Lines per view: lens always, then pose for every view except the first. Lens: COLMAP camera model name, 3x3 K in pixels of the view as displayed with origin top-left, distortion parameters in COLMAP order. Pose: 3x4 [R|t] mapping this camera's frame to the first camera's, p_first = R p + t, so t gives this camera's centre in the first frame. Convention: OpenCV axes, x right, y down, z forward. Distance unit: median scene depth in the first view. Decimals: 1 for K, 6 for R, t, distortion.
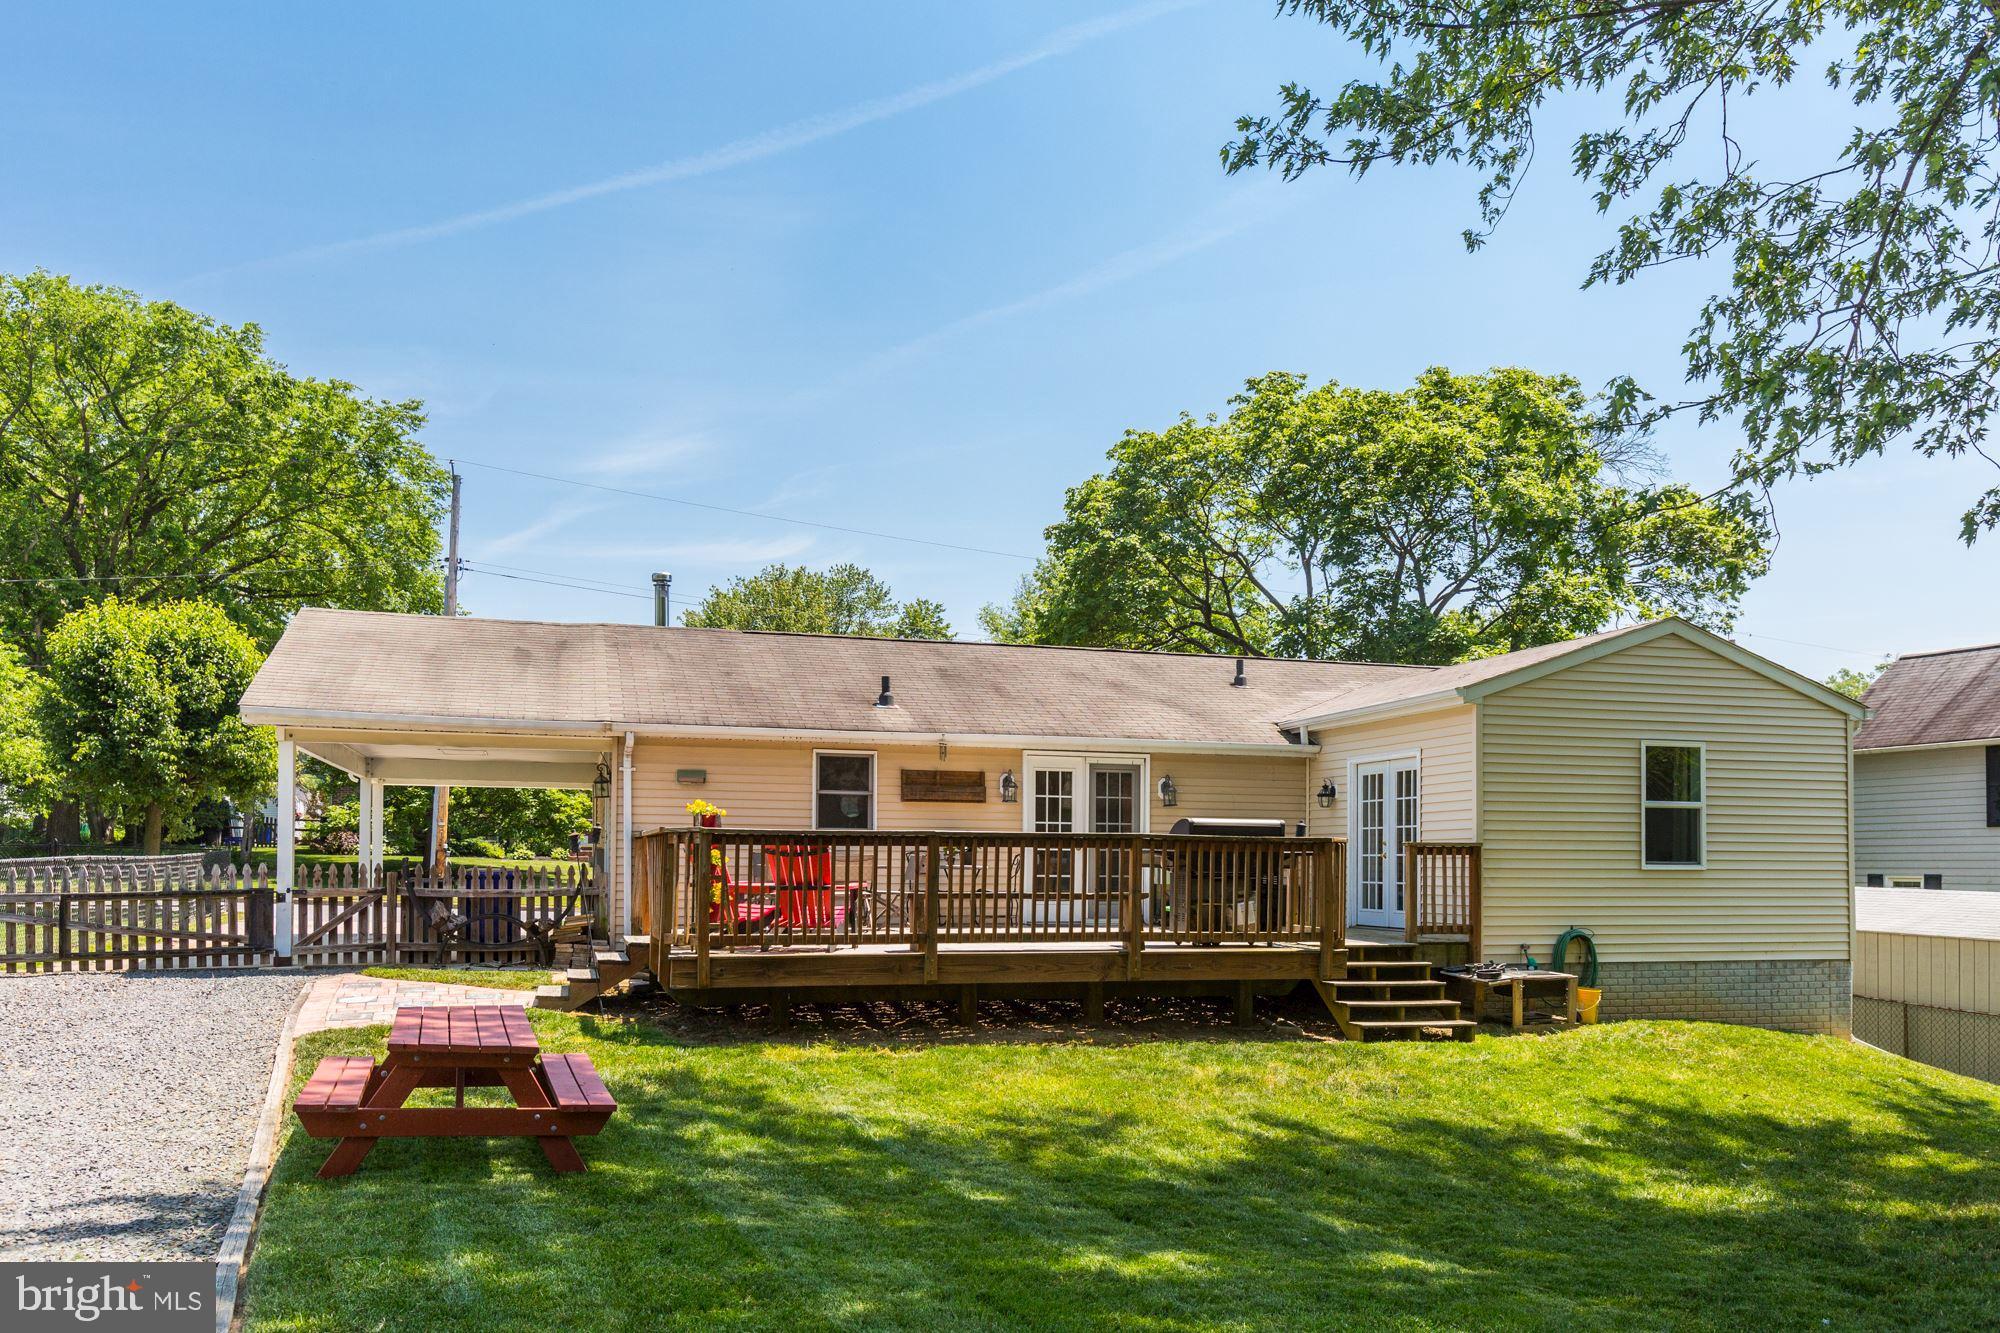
lens RADIAL K [[1513.5, 0, 998.5], [0, 1513.5, 716.8], [0, 0, 1]] dist [-0.001665, 0.003234]
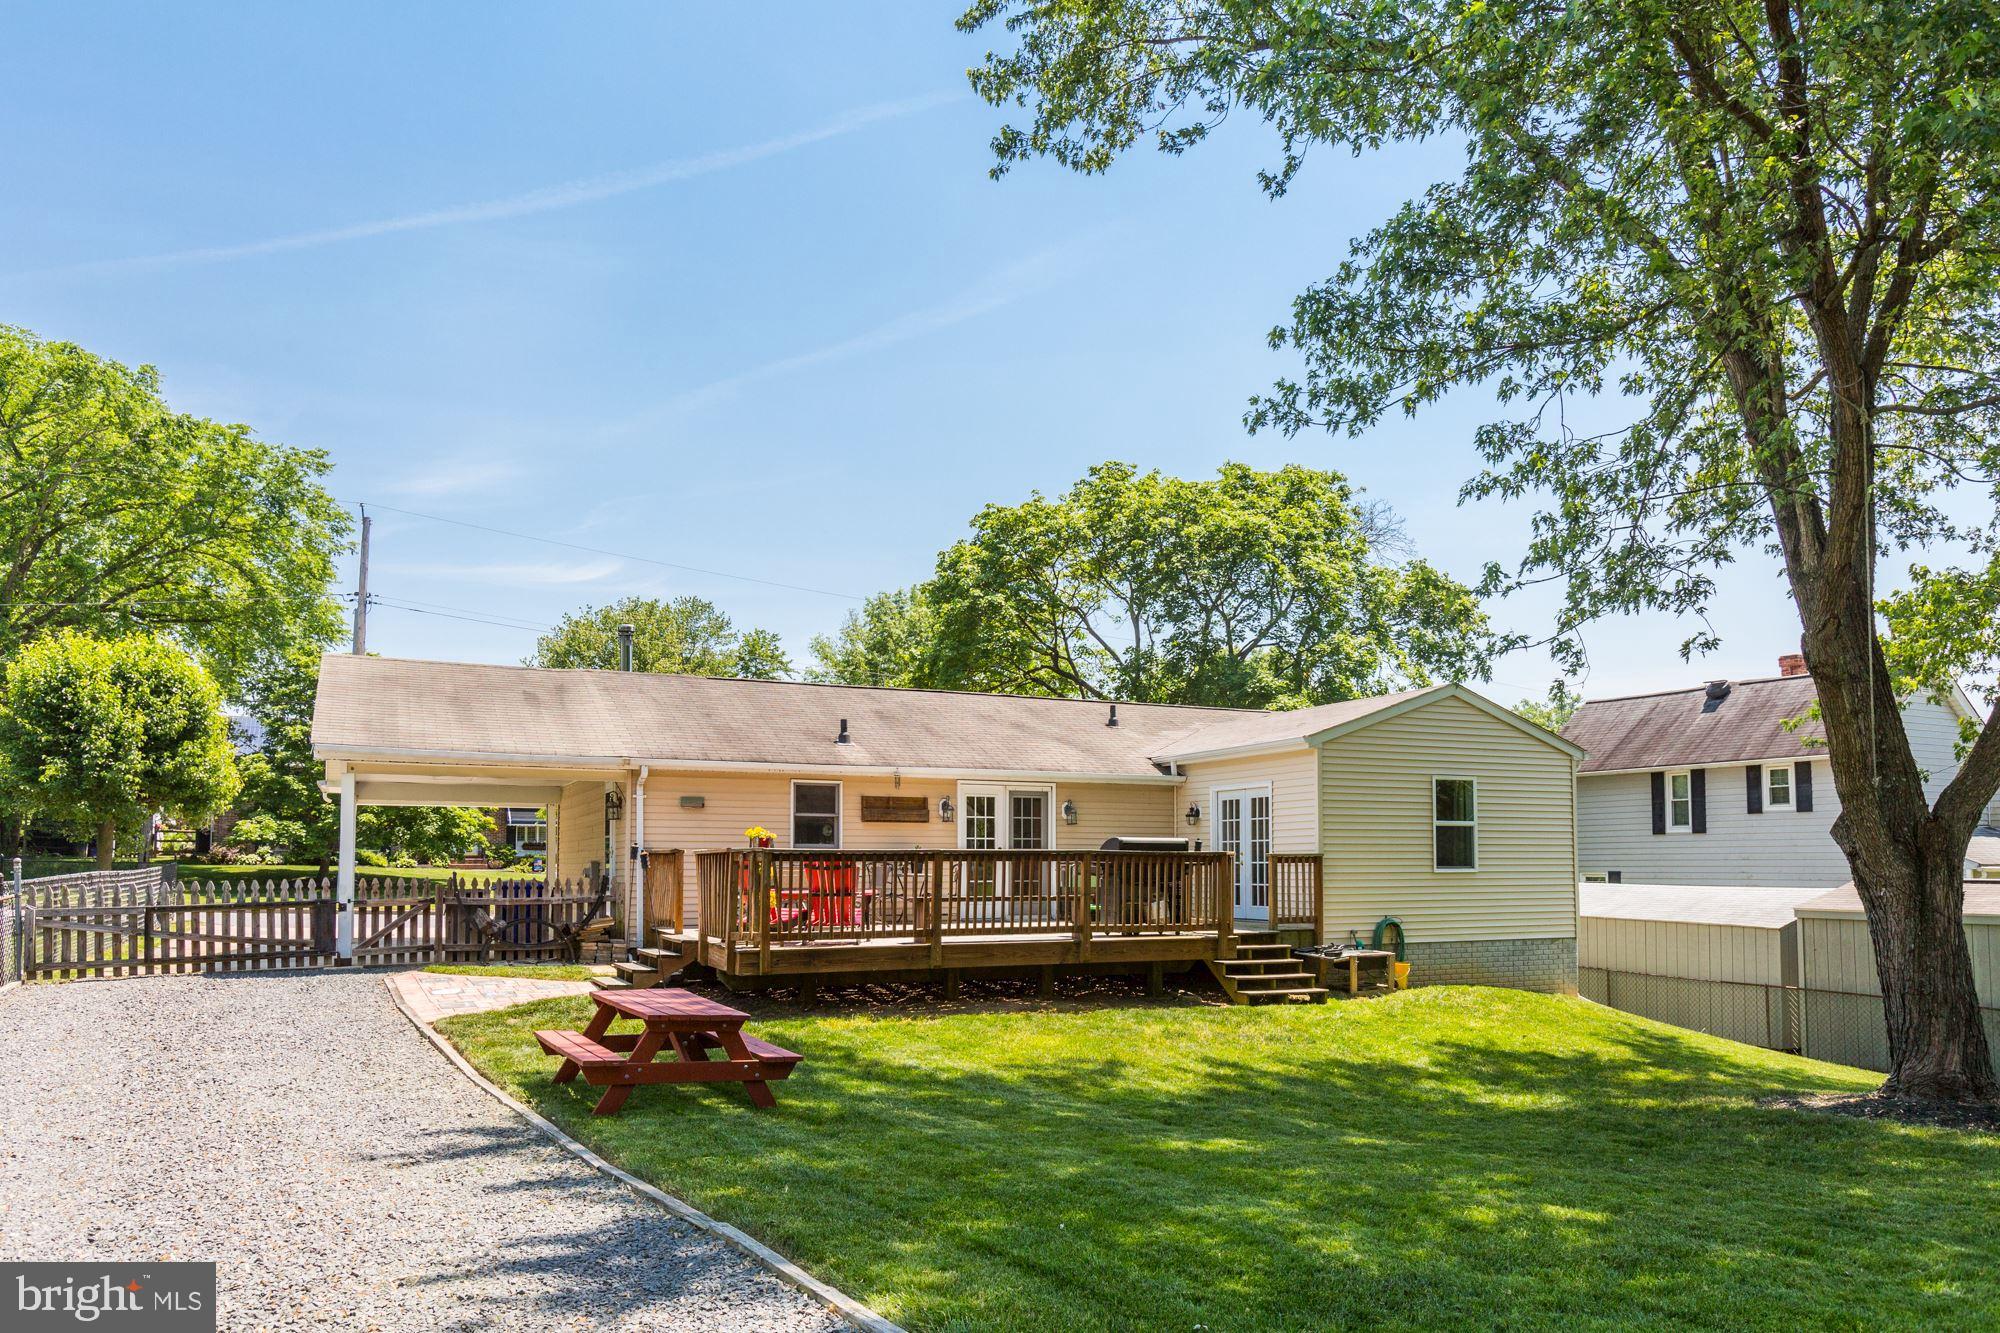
lens RADIAL K [[1385.8, 0, 1003.6], [0, 1385.8, 667.2], [0, 0, 1]] dist [-0.011795, 0.018986]
pose [[0.987443, 0.013815, 0.157369, -0.138556], [-0.006819, 0.998968, -0.044912, -0.021512], [-0.157827, 0.043275, 0.986518, -0.146163]]
